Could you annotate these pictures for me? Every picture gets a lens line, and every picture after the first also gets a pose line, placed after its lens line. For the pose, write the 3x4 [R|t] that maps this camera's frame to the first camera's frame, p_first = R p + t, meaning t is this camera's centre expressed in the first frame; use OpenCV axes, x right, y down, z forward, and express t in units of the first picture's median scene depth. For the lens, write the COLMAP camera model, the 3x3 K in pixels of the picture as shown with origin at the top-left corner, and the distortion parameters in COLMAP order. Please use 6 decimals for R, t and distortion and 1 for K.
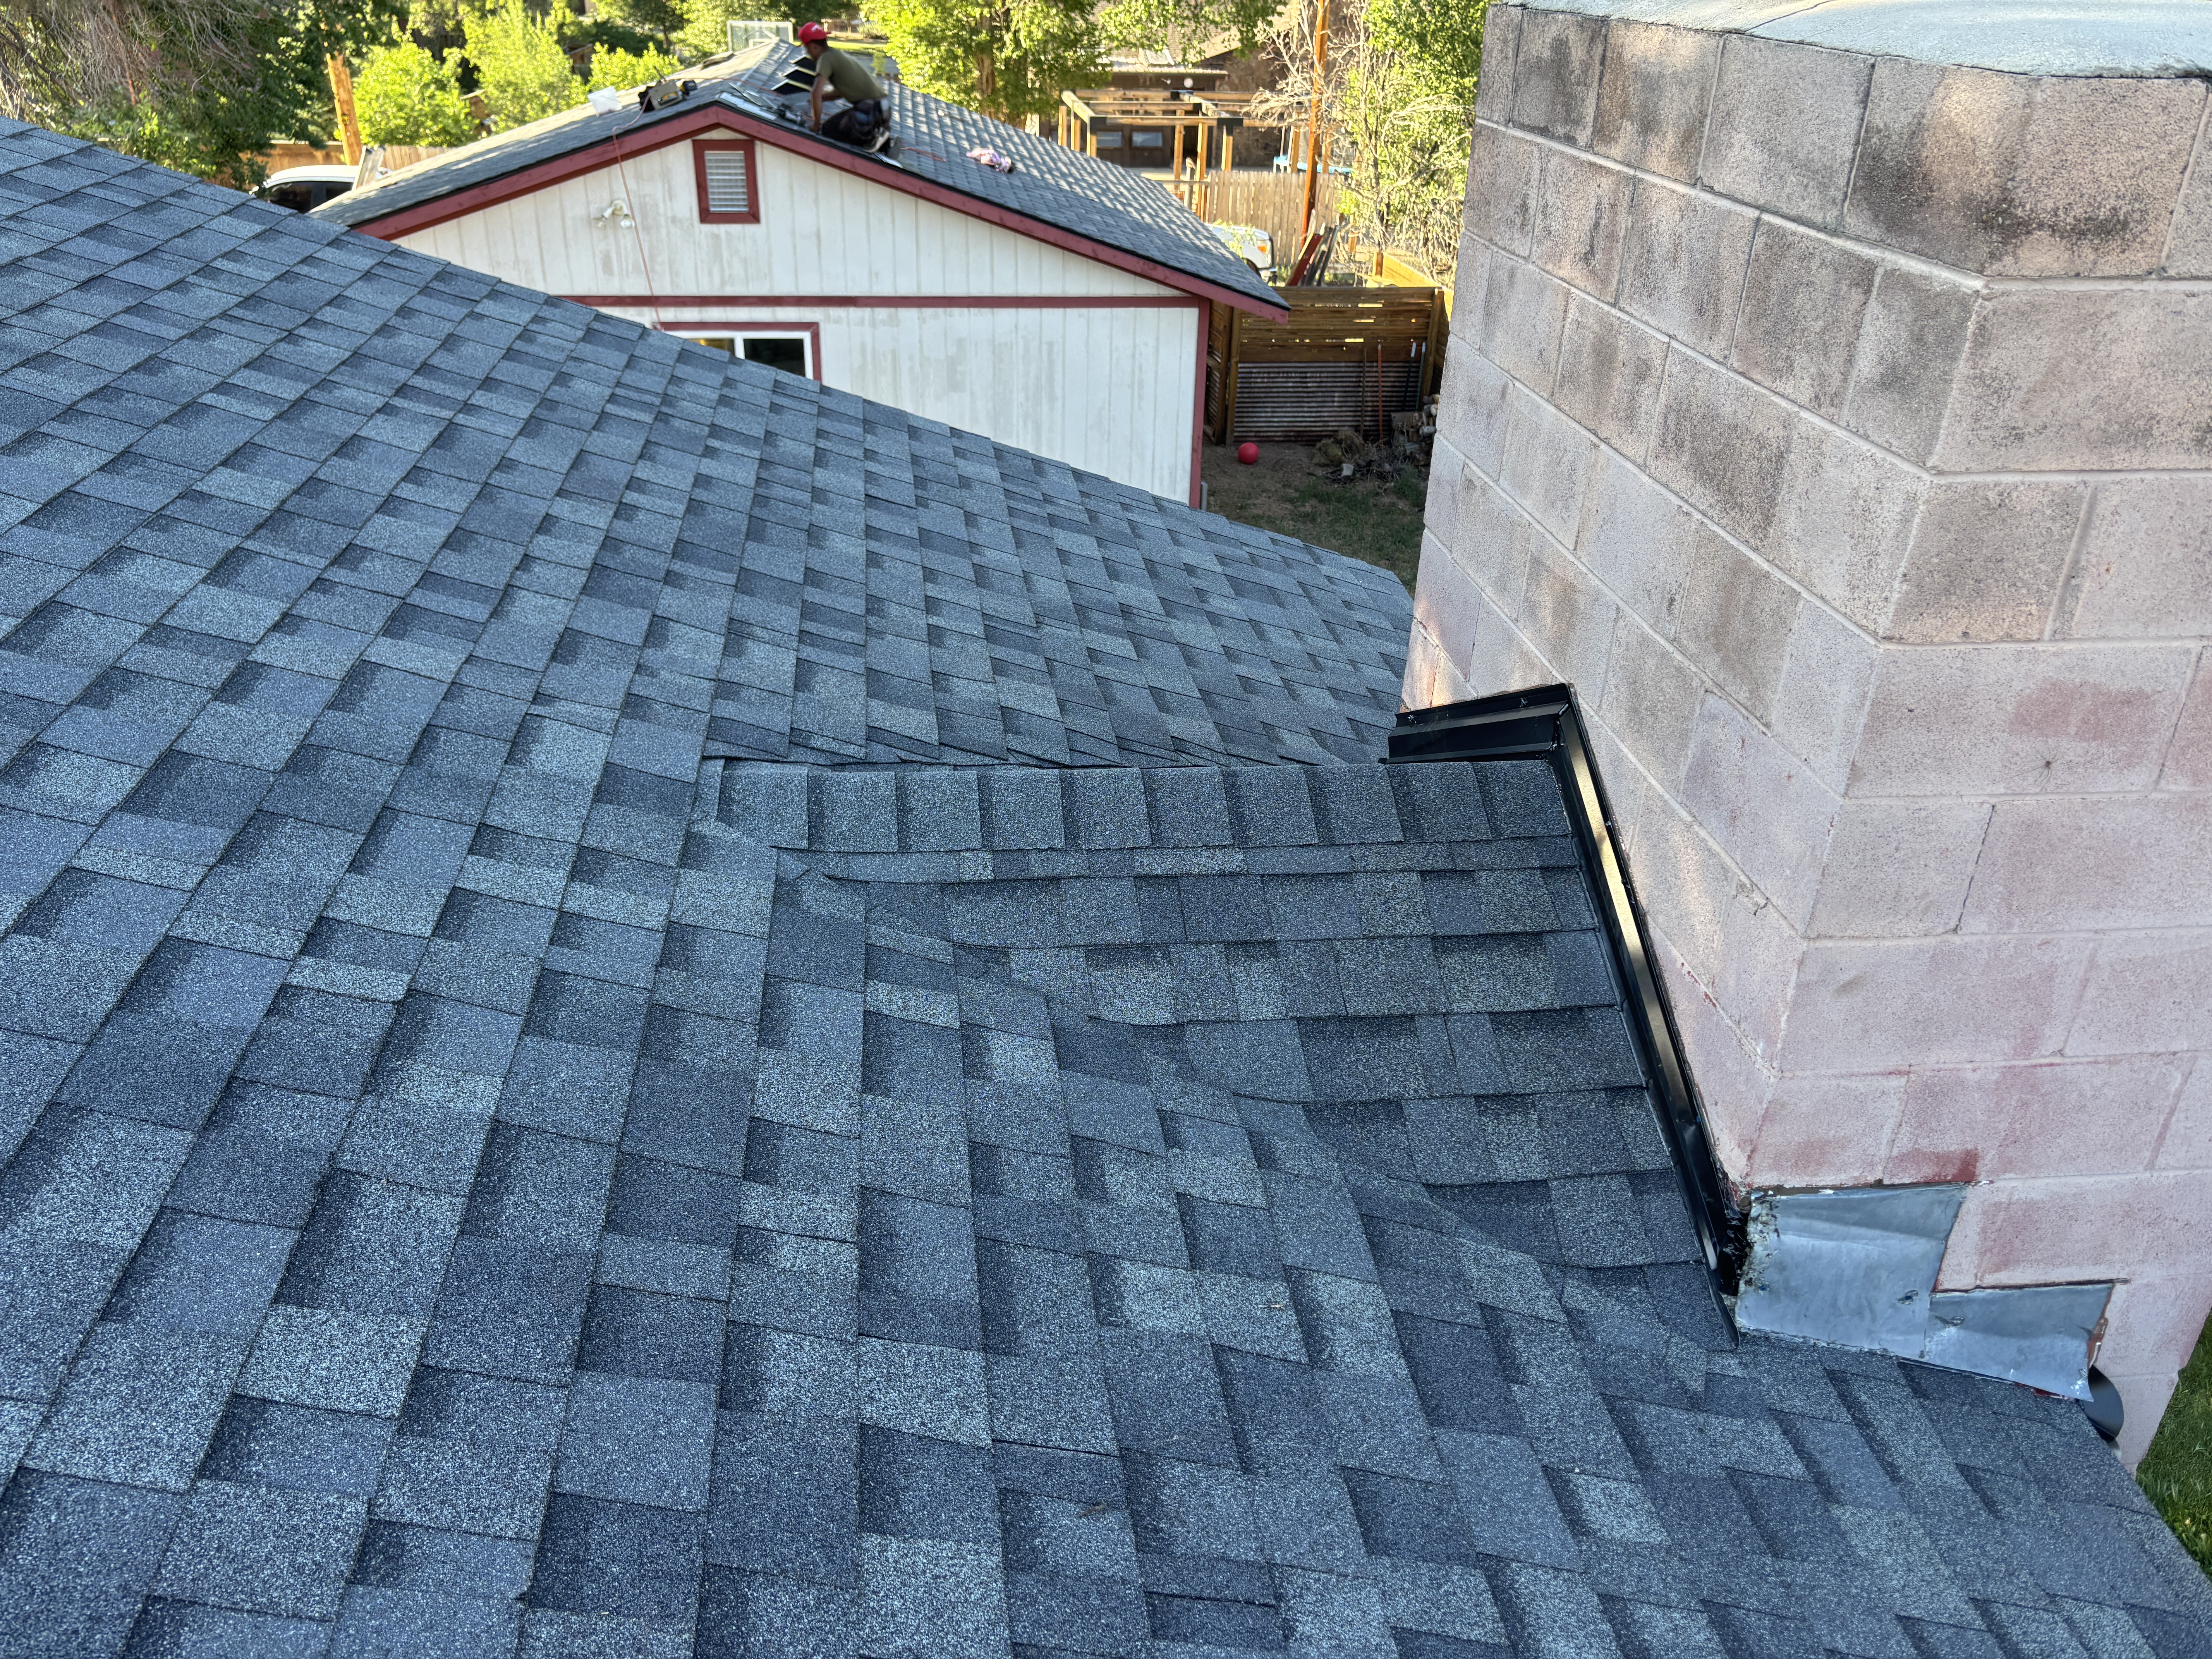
lens RADIAL K [[1690.9, 0, 1097.9], [0, 1690.9, 828.2], [0, 0, 1]] dist [0.059428, -0.036837]
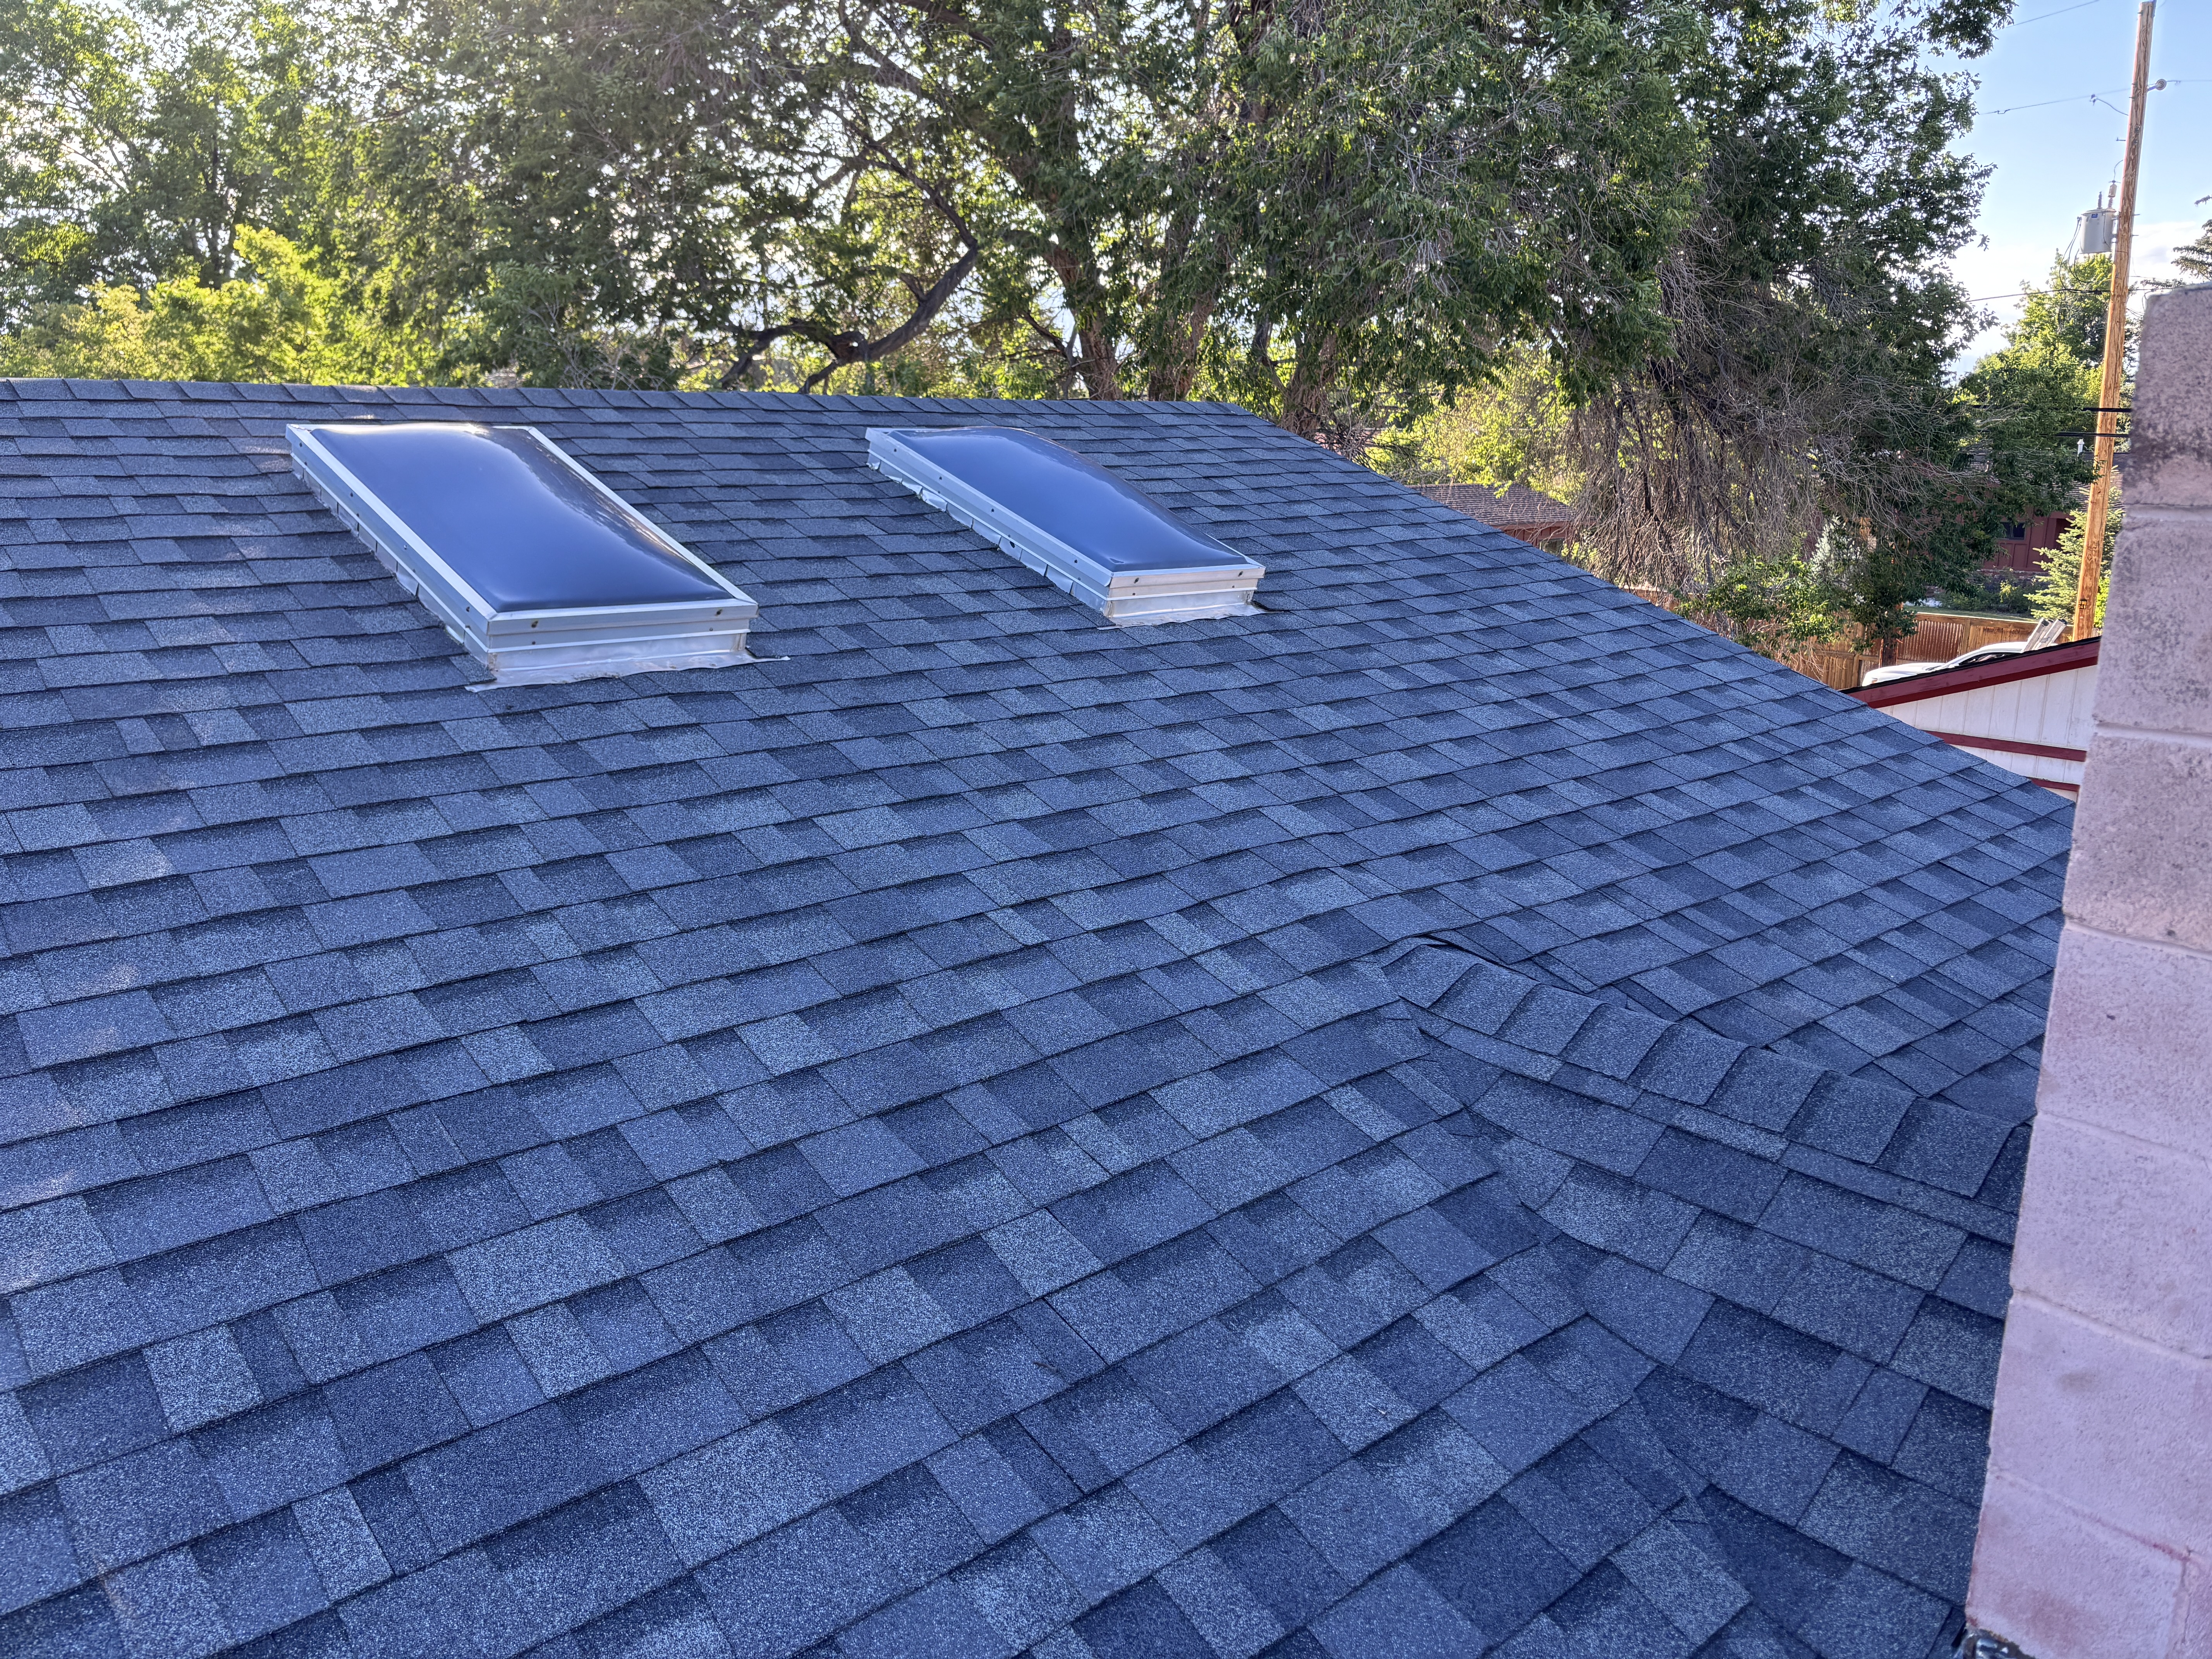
lens RADIAL K [[1690.9, 0, 1104.9], [0, 1690.9, 827.7], [0, 0, 1]] dist [0.059428, -0.036837]
pose [[0.575779, 0.170907, -0.799543, 0.773736], [-0.376851, 0.923312, -0.074020, 0.084420], [0.725577, 0.343927, 0.596030, 0.106173]]
